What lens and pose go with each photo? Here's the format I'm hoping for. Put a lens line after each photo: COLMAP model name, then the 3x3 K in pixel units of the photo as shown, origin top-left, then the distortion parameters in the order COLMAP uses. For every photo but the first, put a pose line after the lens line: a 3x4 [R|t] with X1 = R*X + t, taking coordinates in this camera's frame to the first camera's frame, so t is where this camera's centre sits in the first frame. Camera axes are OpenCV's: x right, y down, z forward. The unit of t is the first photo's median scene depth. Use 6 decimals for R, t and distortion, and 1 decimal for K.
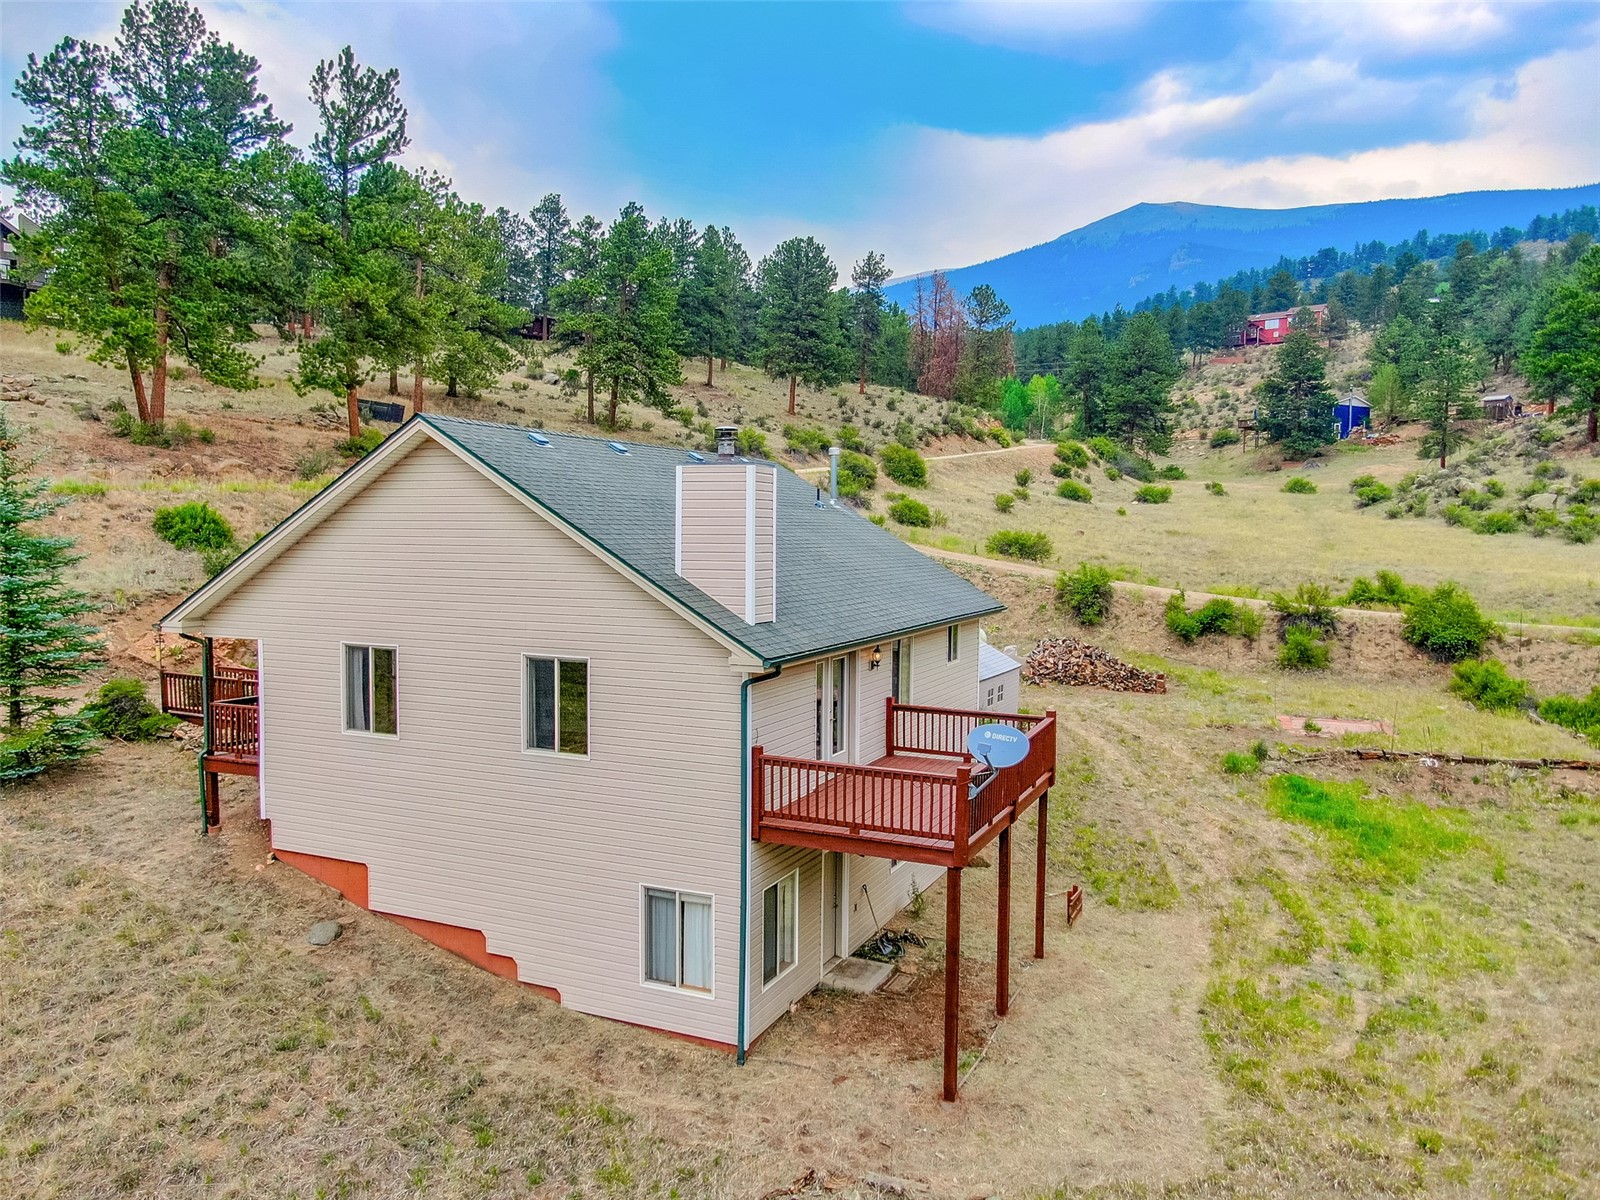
lens RADIAL K [[1154.3, 0, 800.0], [0, 1154.3, 600.0], [0, 0, 1]] dist [-0.002742, 0.004681]
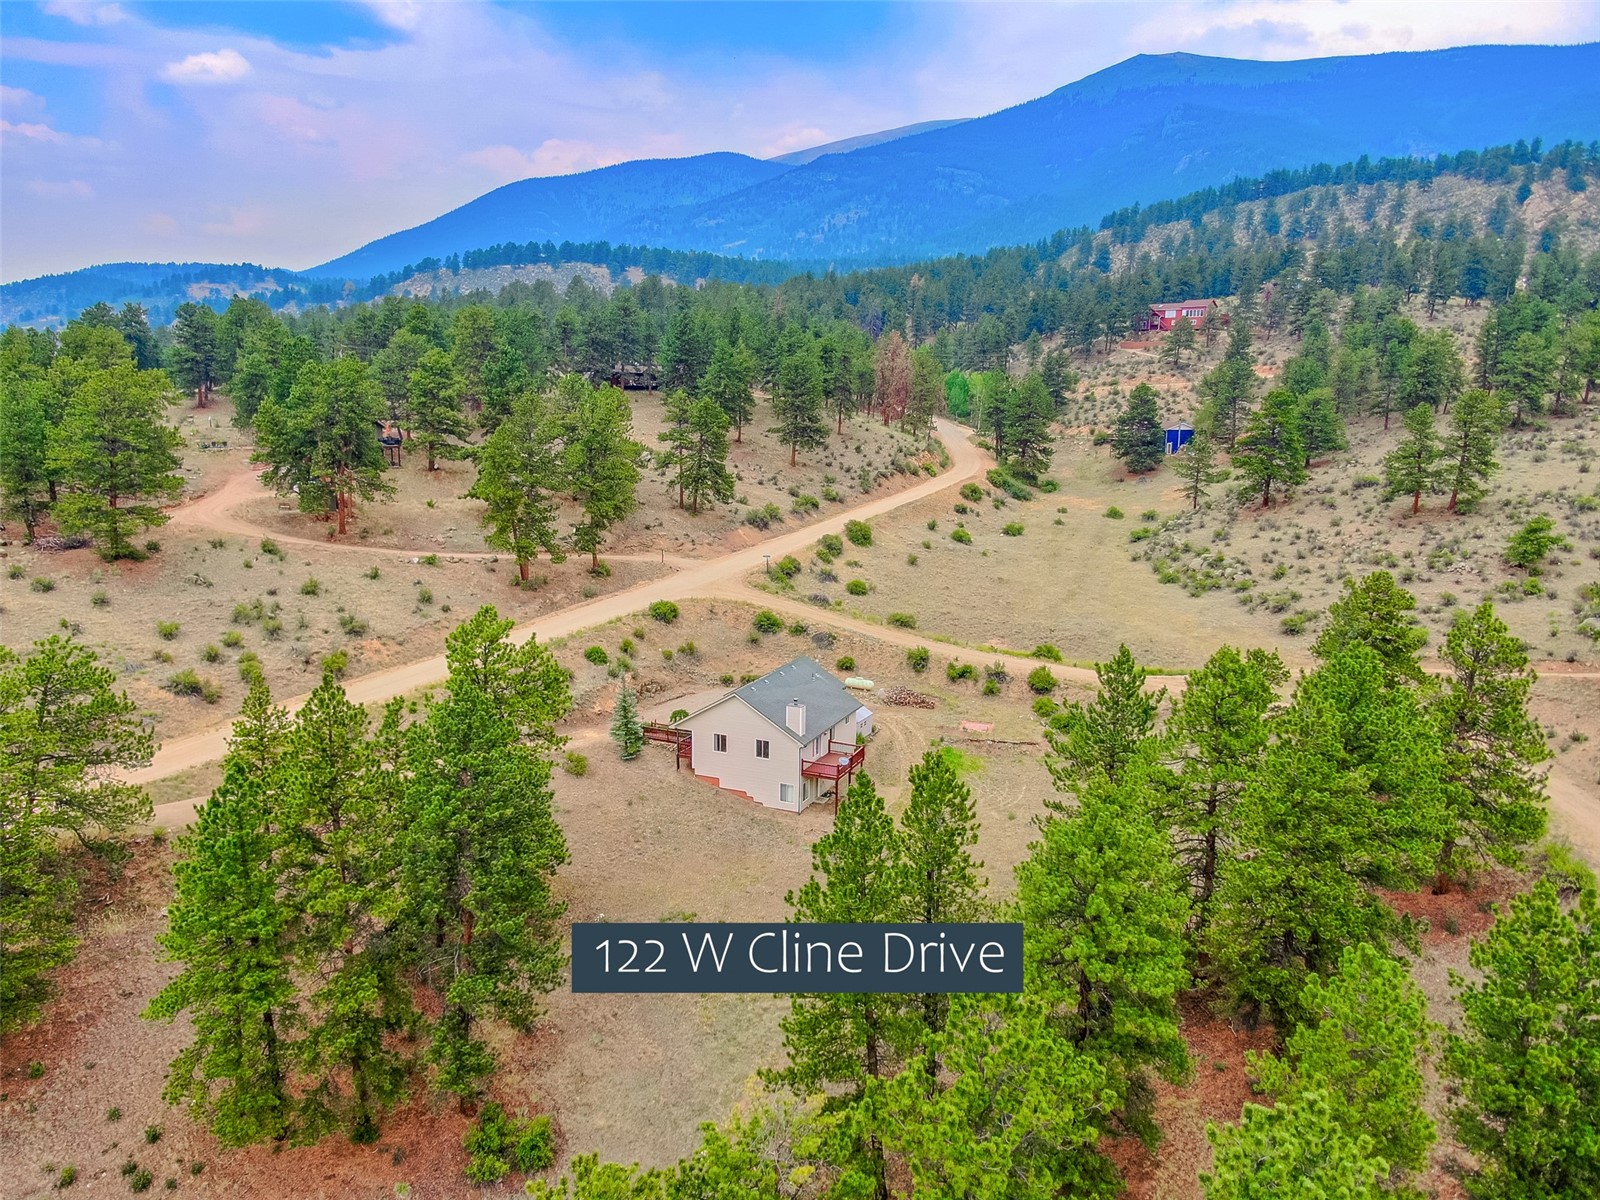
lens RADIAL K [[1144.8, 0, 801.4], [0, 1144.8, 631.9], [0, 0, 1]] dist [-0.029125, 0.053240]
pose [[0.999939, -0.001360, 0.010948, -0.040635], [-0.000282, 0.988903, 0.148562, -0.515397], [-0.011029, -0.148556, 0.988843, -1.728799]]
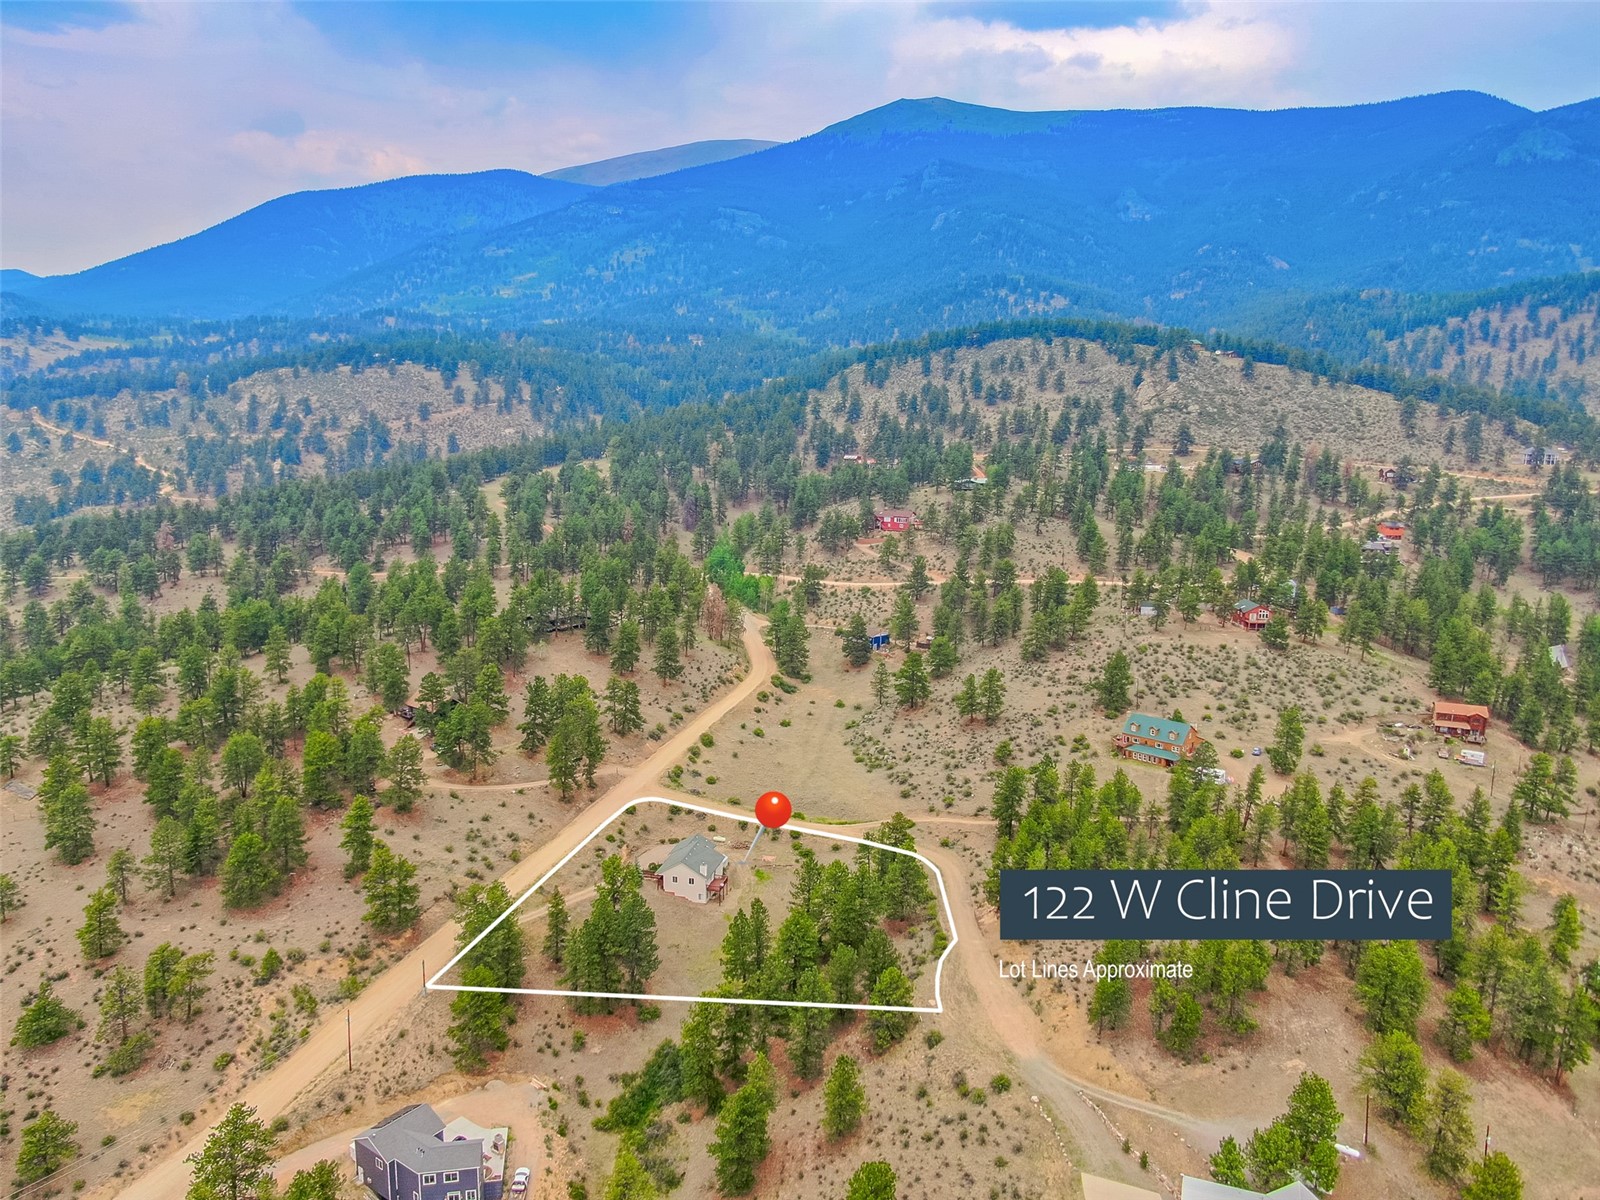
lens RADIAL K [[1144.8, 0, 801.4], [0, 1144.8, 631.9], [0, 0, 1]] dist [-0.029125, 0.053240]
pose [[0.981501, -0.039404, 0.187359, -0.603014], [0.010655, 0.988317, 0.152041, -2.184061], [-0.191161, -0.147232, 0.970454, -5.365259]]
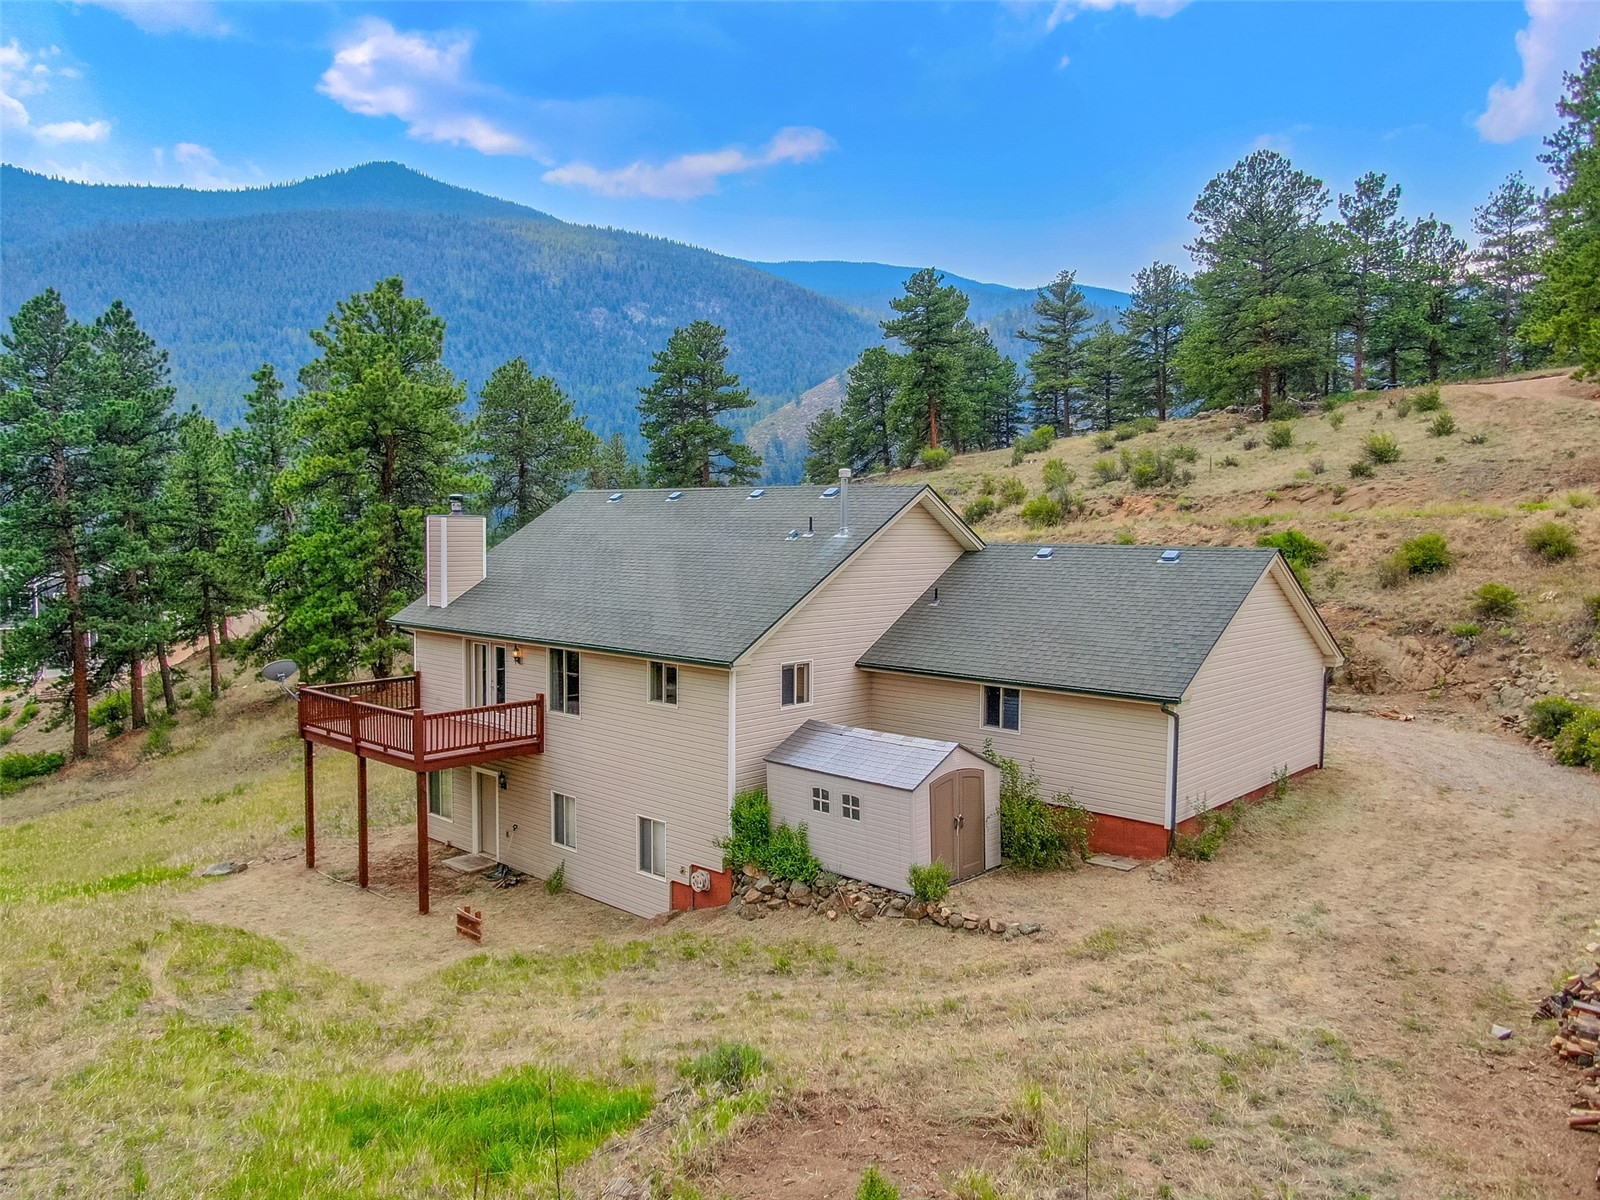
lens RADIAL K [[1154.3, 0, 800.0], [0, 1154.3, 600.0], [0, 0, 1]] dist [-0.002742, 0.004681]
pose [[-0.330843, 0.059264, -0.941823, 0.599970], [-0.057506, 0.994905, 0.082805, -0.069609], [0.941932, 0.081556, -0.325749, 0.874249]]
